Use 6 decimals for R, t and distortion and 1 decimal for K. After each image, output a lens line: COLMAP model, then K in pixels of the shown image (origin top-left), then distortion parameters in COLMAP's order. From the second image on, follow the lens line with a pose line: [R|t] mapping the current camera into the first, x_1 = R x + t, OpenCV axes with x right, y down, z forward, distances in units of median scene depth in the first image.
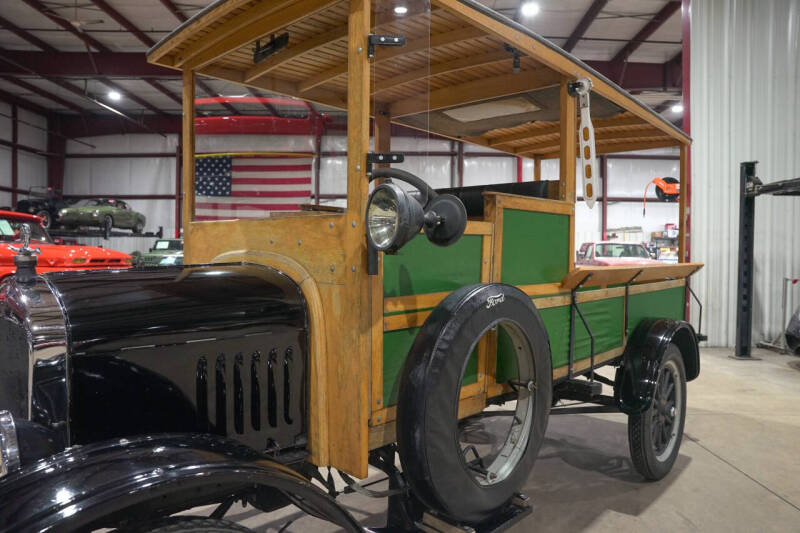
lens RADIAL K [[547.6, 0, 402.4], [0, 547.6, 265.9], [0, 0, 1]] dist [-0.140830, 0.111132]
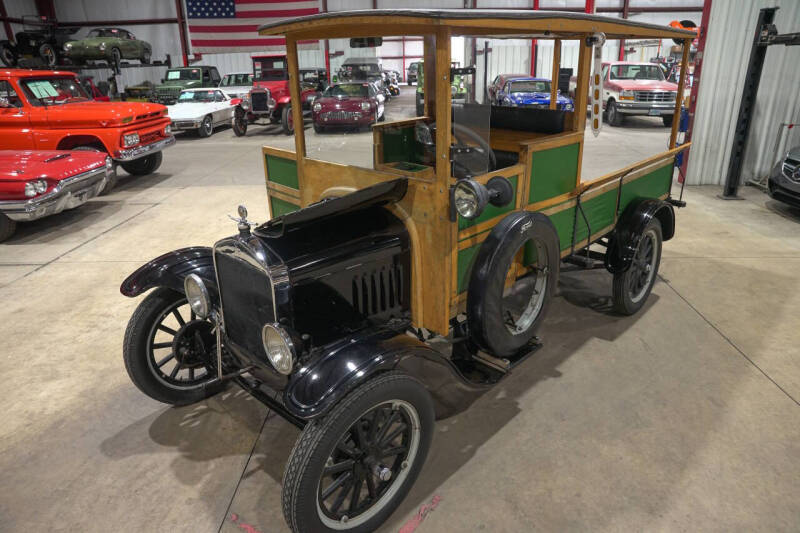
lens RADIAL K [[547.6, 0, 402.4], [0, 547.6, 265.9], [0, 0, 1]] dist [-0.140830, 0.111132]
pose [[0.999556, -0.022215, -0.019840, -0.084998], [0.027659, 0.939455, 0.341555, -0.201997], [0.011051, -0.341952, 0.939652, -0.276649]]
